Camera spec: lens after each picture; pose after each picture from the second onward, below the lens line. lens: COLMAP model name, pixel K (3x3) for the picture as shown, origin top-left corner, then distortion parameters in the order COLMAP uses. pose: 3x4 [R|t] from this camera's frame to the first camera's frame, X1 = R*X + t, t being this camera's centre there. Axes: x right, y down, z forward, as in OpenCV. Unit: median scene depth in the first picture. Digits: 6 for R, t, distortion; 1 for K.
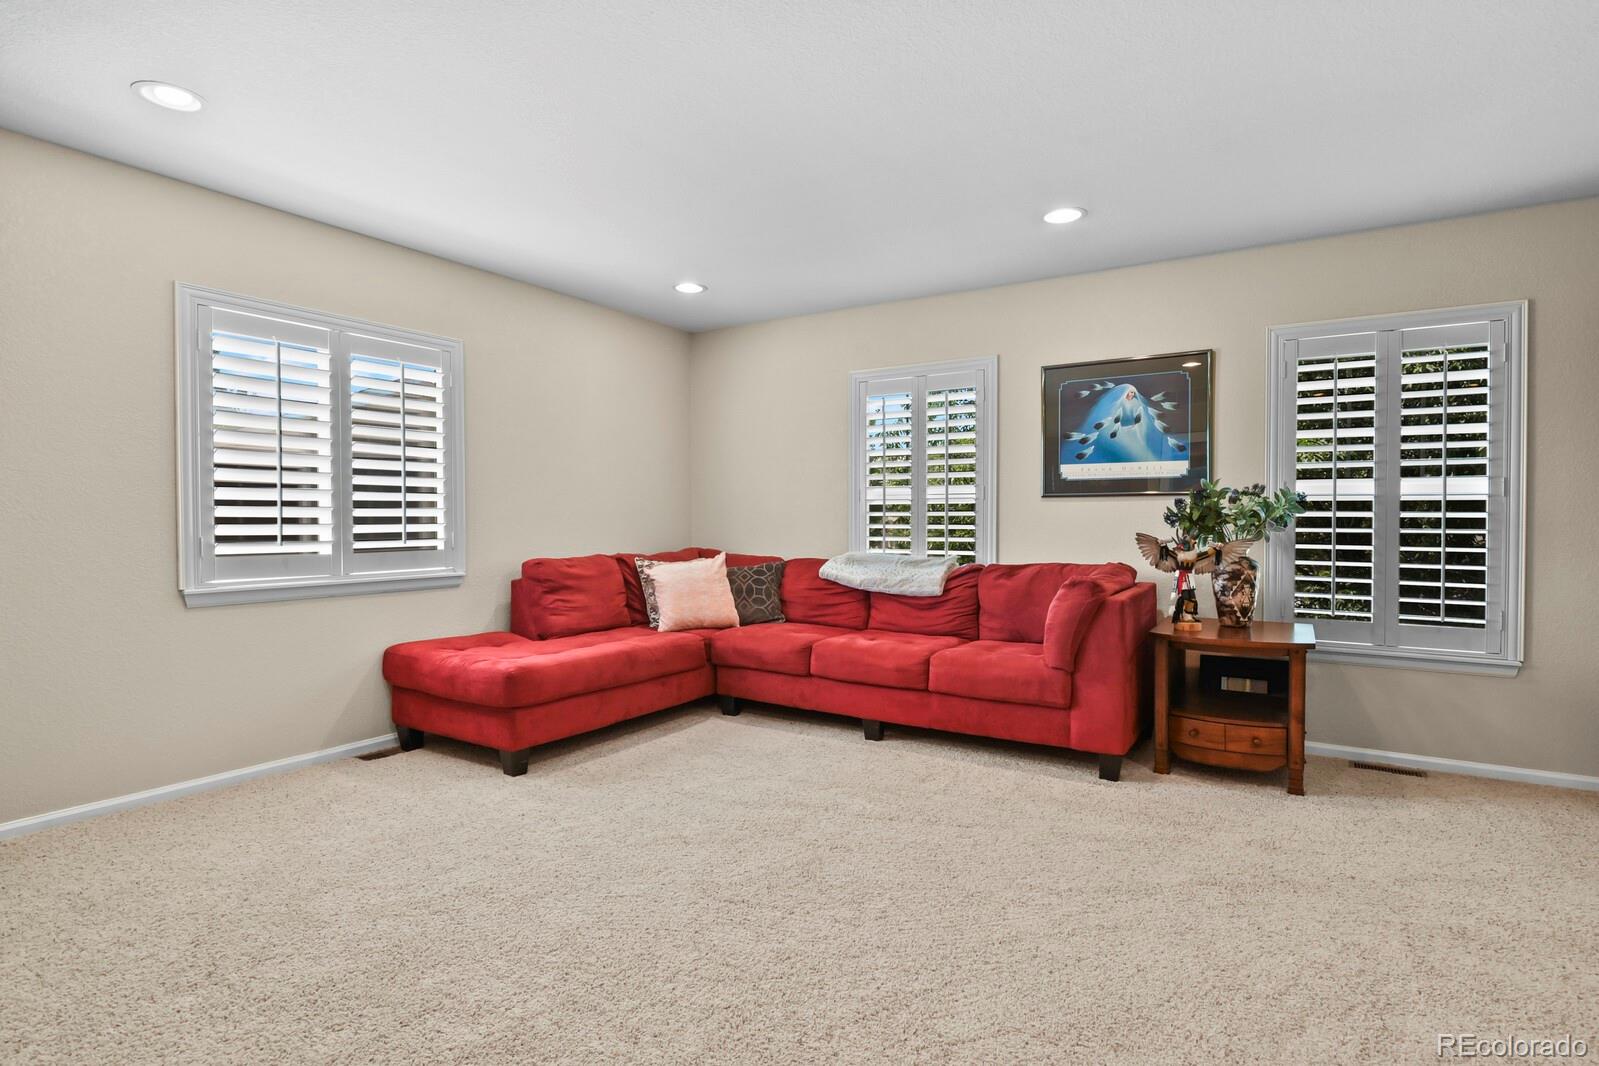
lens RADIAL K [[802.4, 0, 813.1], [0, 802.4, 523.1], [0, 0, 1]] dist [-0.010831, -0.001144]
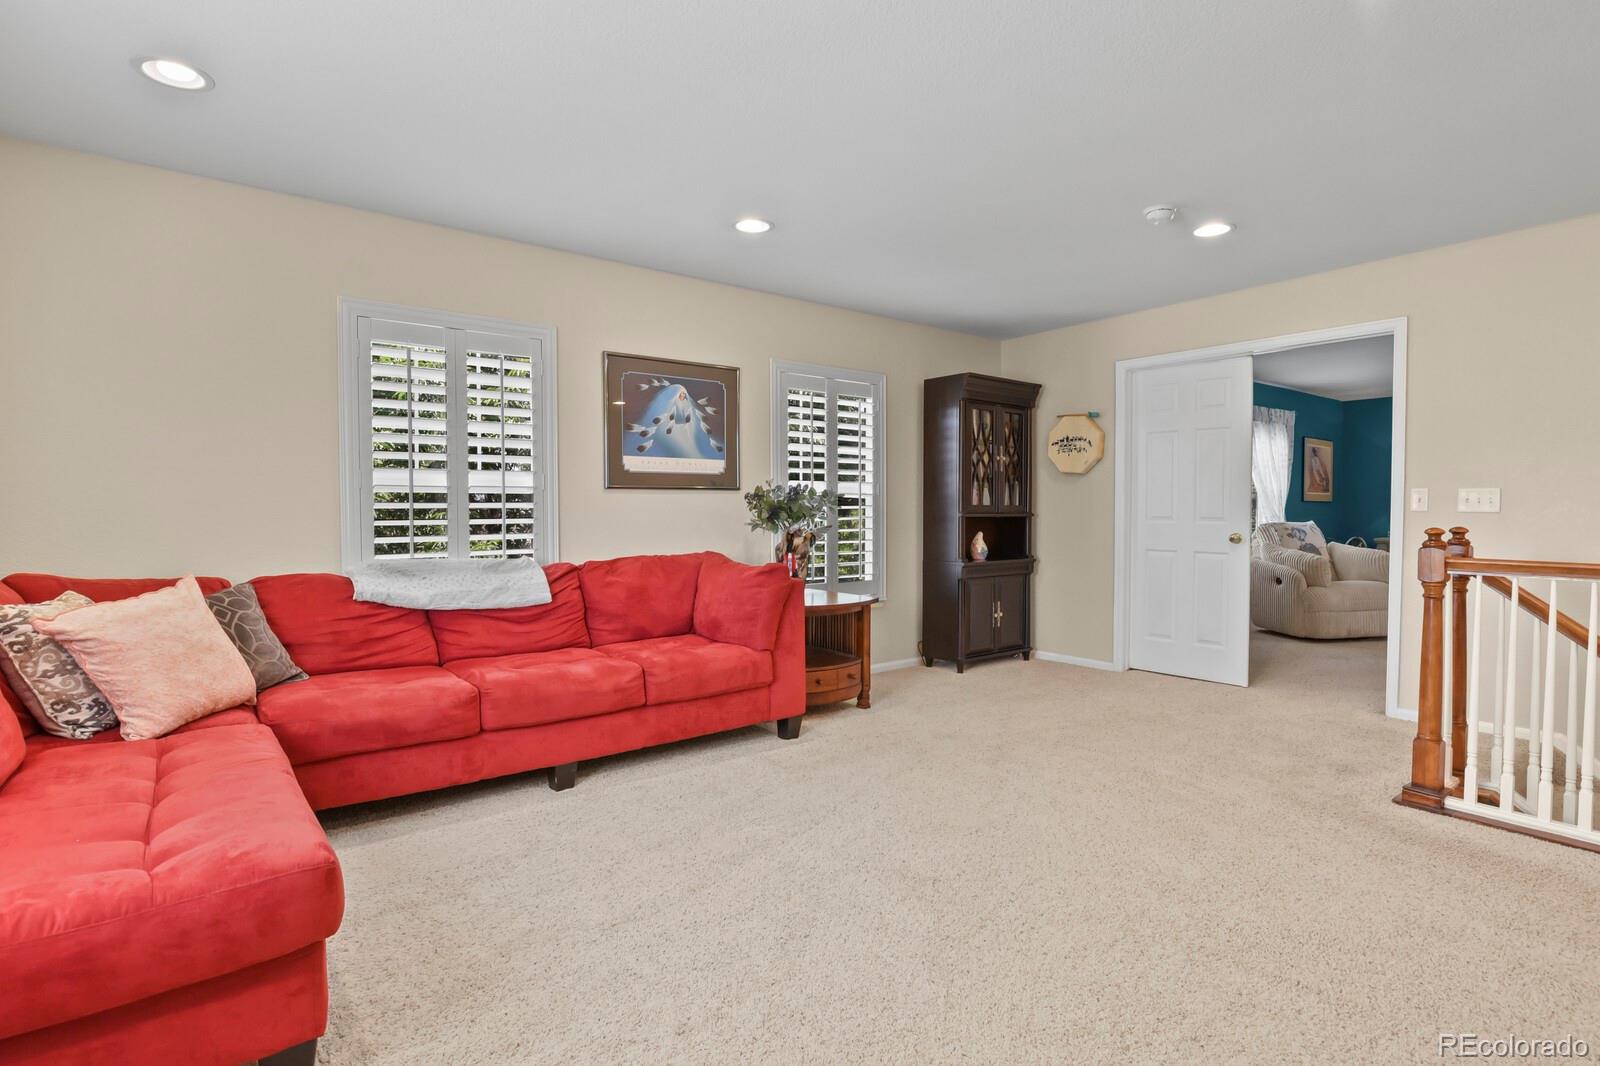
lens RADIAL K [[802.9, 0, 798.4], [0, 802.9, 530.4], [0, 0, 1]] dist [-0.010831, -0.001144]
pose [[0.337217, -0.027707, 0.941019, -0.570252], [0.007416, 0.999614, 0.026774, -0.006692], [-0.941398, -0.002050, 0.337293, 0.490253]]
